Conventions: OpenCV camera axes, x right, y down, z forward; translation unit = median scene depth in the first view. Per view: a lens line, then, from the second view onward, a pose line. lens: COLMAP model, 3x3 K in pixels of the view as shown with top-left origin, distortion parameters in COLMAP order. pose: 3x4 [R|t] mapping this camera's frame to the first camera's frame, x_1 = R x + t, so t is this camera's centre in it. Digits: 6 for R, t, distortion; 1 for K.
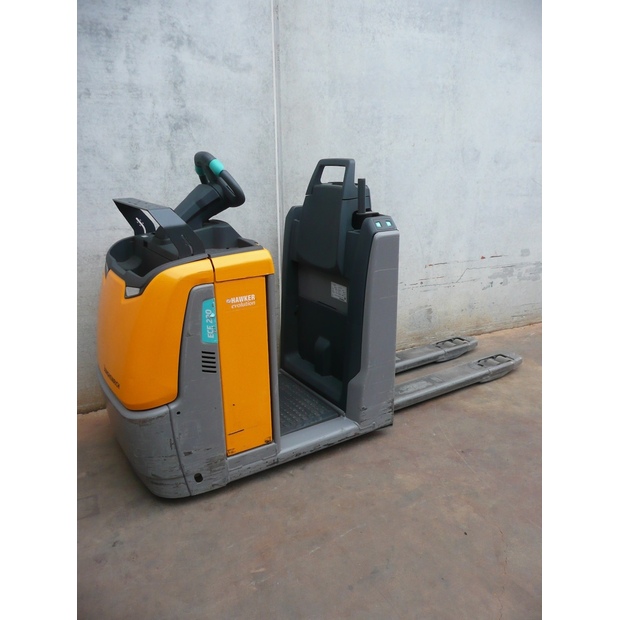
lens RADIAL K [[522.3, 0, 315.0], [0, 522.3, 311.9], [0, 0, 1]] dist [-0.022315, 0.017002]
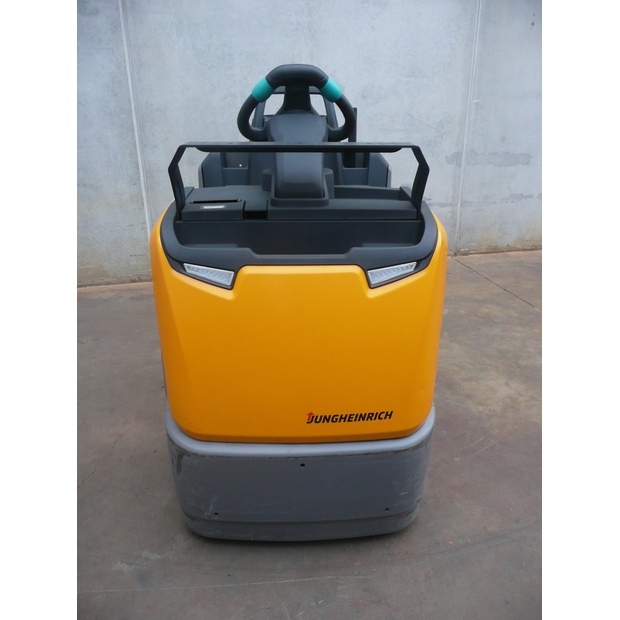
lens RADIAL K [[522.3, 0, 314.5], [0, 522.3, 314.1], [0, 0, 1]] dist [-0.022315, 0.017002]
pose [[0.981815, 0.069220, -0.176773, 0.584533], [-0.054770, 0.994844, 0.085359, 0.082984], [0.181770, -0.074125, 0.980543, -0.111532]]
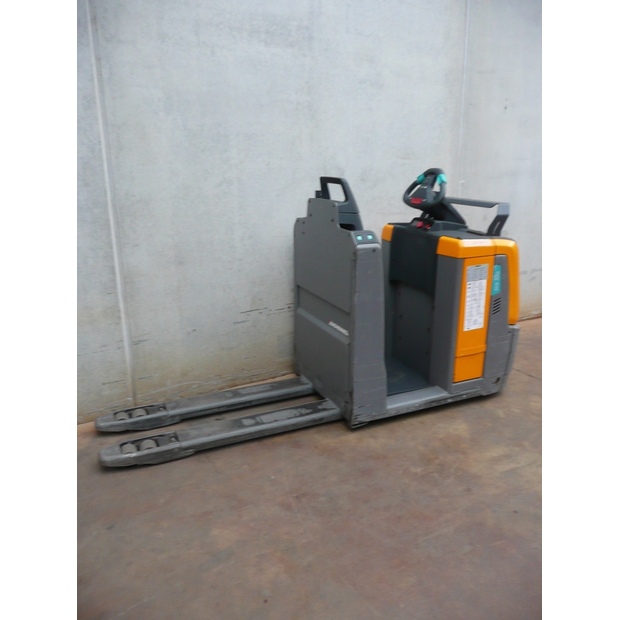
lens RADIAL K [[522.3, 0, 311.4], [0, 522.3, 308.7], [0, 0, 1]] dist [-0.022315, 0.017002]
pose [[0.996247, -0.028452, 0.081751, 0.208512], [0.031248, 0.998962, -0.033136, -0.026194], [-0.080724, 0.035566, 0.996102, 0.064711]]
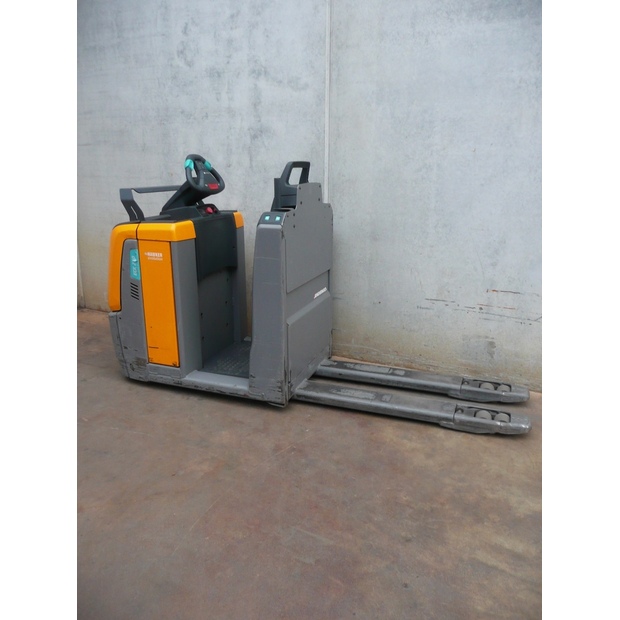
lens RADIAL K [[522.3, 0, 313.5], [0, 522.3, 309.3], [0, 0, 1]] dist [-0.022315, 0.017002]
pose [[0.602648, 0.228674, -0.764542, 0.874841], [-0.245525, 0.964723, 0.095013, -0.085676], [0.759297, 0.130455, 0.637533, 0.296146]]
